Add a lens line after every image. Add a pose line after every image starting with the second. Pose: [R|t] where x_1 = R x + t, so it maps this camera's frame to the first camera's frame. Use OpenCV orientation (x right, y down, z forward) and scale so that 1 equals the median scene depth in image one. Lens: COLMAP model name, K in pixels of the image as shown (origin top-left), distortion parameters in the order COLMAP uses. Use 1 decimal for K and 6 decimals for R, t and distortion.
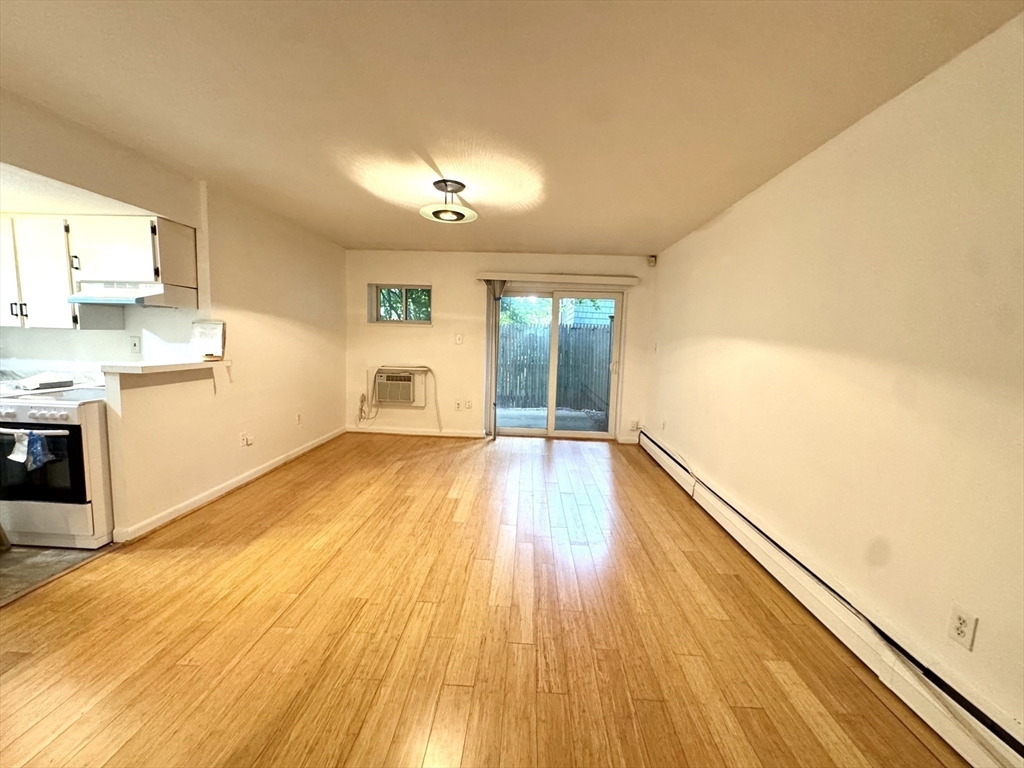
lens RADIAL K [[411.1, 0, 514.1], [0, 411.1, 383.9], [0, 0, 1]] dist [-0.002548, 0.000914]
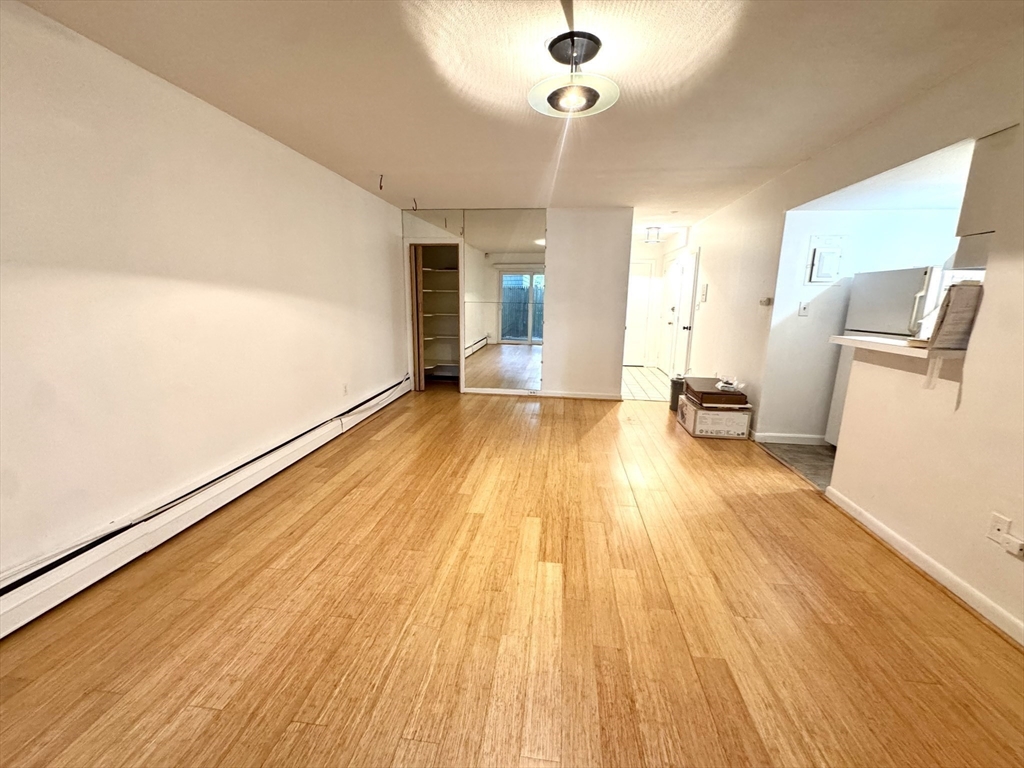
lens RADIAL K [[411.1, 0, 516.2], [0, 411.1, 379.6], [0, 0, 1]] dist [-0.002548, 0.000914]
pose [[-0.996058, -0.058983, 0.066258, -0.164319], [-0.036165, 0.952037, 0.303839, -0.219448], [-0.081001, 0.300245, -0.950417, 2.021051]]
